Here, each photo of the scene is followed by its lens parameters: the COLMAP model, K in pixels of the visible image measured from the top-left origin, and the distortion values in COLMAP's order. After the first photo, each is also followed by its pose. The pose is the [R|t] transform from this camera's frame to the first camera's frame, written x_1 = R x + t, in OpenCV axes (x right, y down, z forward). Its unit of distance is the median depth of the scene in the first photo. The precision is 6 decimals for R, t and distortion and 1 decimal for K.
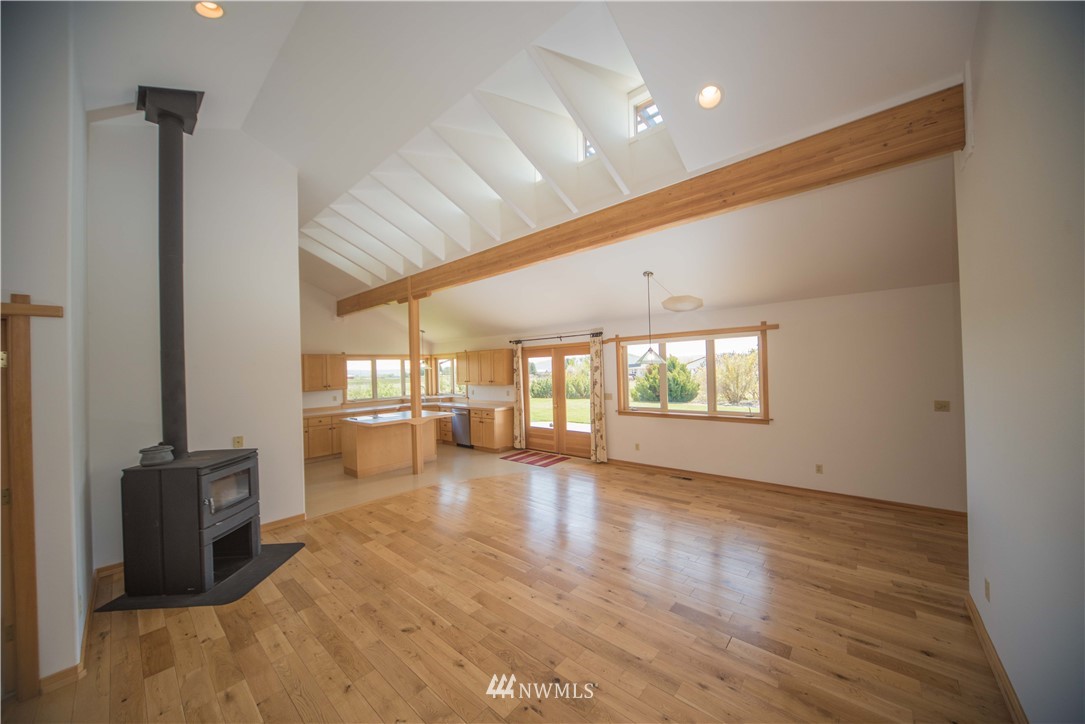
lens RADIAL K [[379.1, 0, 551.7], [0, 379.1, 365.3], [0, 0, 1]] dist [-0.010588, 0.000161]
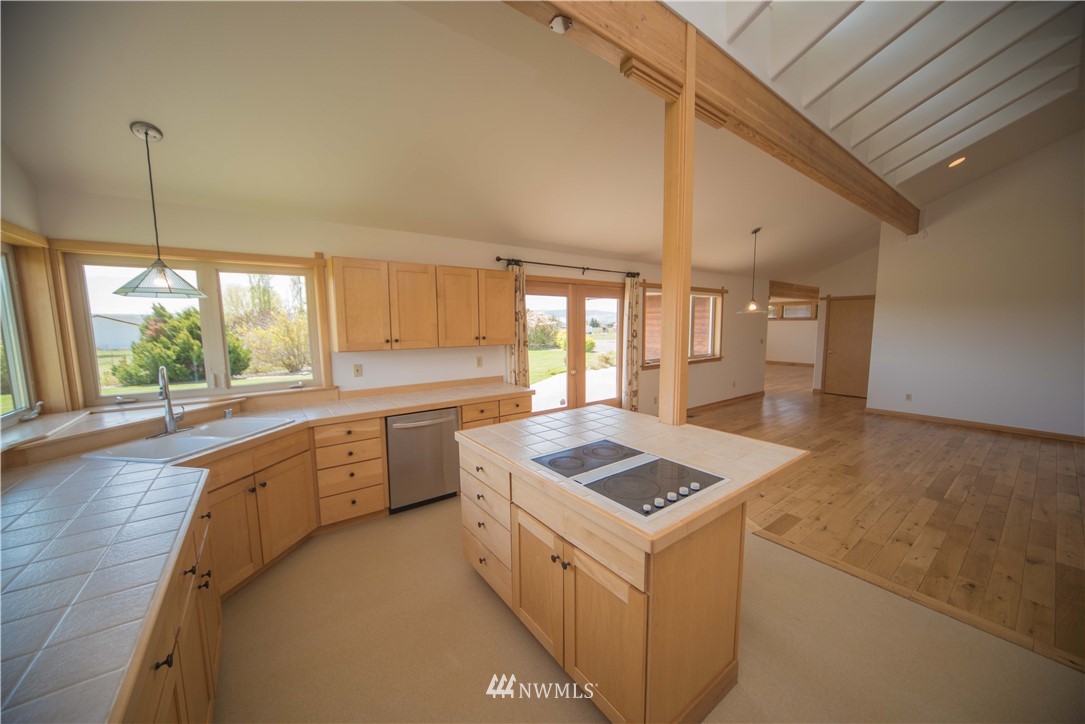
lens RADIAL K [[379.1, 0, 551.7], [0, 379.1, 365.3], [0, 0, 1]] dist [-0.010588, 0.000161]
pose [[0.228249, -0.078980, 0.970394, -0.668583], [-0.006402, 0.996561, 0.082616, 0.042396], [-0.973582, -0.025069, 0.226959, 0.905860]]
